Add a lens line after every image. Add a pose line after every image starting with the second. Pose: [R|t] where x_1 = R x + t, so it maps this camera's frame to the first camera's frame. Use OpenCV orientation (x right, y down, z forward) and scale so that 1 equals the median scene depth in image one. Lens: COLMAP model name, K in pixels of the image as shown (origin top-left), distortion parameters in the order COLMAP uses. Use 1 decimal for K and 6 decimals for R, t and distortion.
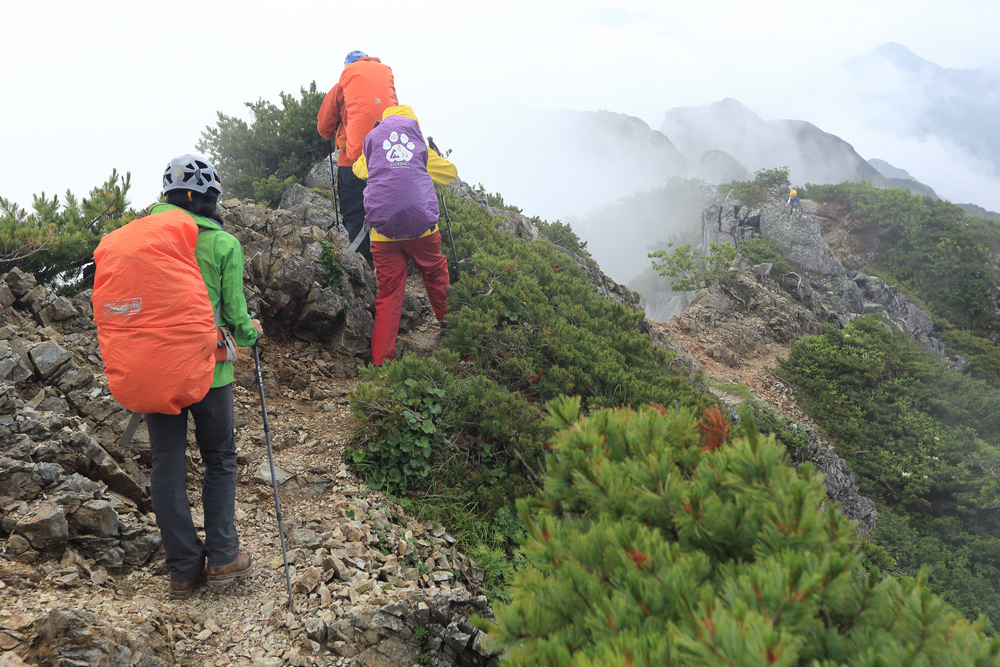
lens RADIAL K [[1021.6, 0, 500.0], [0, 1021.6, 333.5], [0, 0, 1]] dist [0.048098, 0.003289]
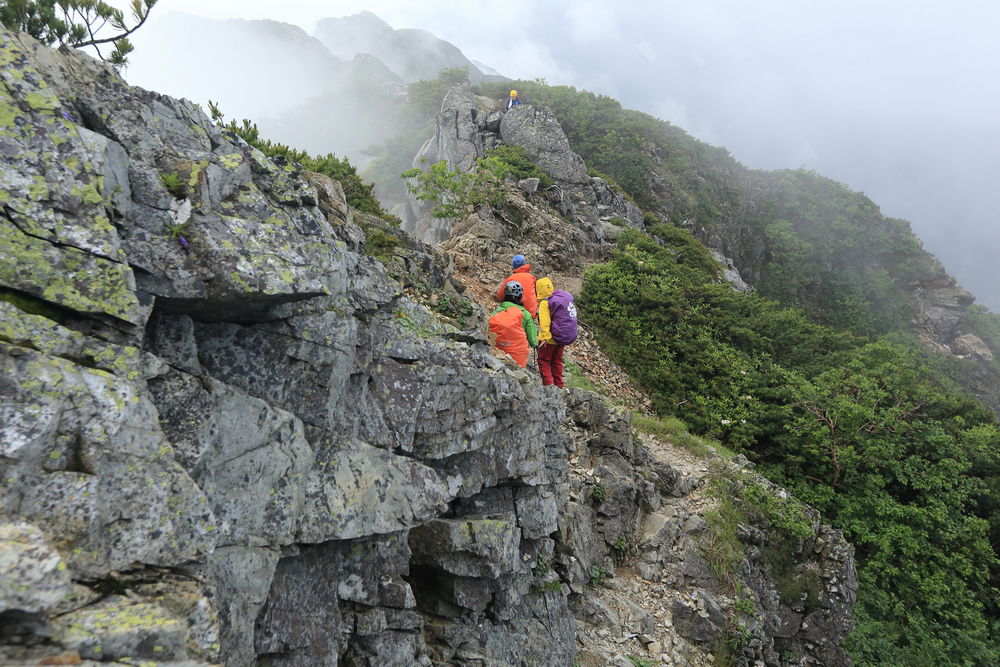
lens RADIAL K [[951.2, 0, 500.0], [0, 951.2, 333.5], [0, 0, 1]] dist [-0.002992, -0.000519]
pose [[0.953370, -0.092025, 0.287431, -0.013753], [0.059409, 0.990968, 0.120222, -0.038514], [-0.295898, -0.097540, 0.950226, 0.235473]]
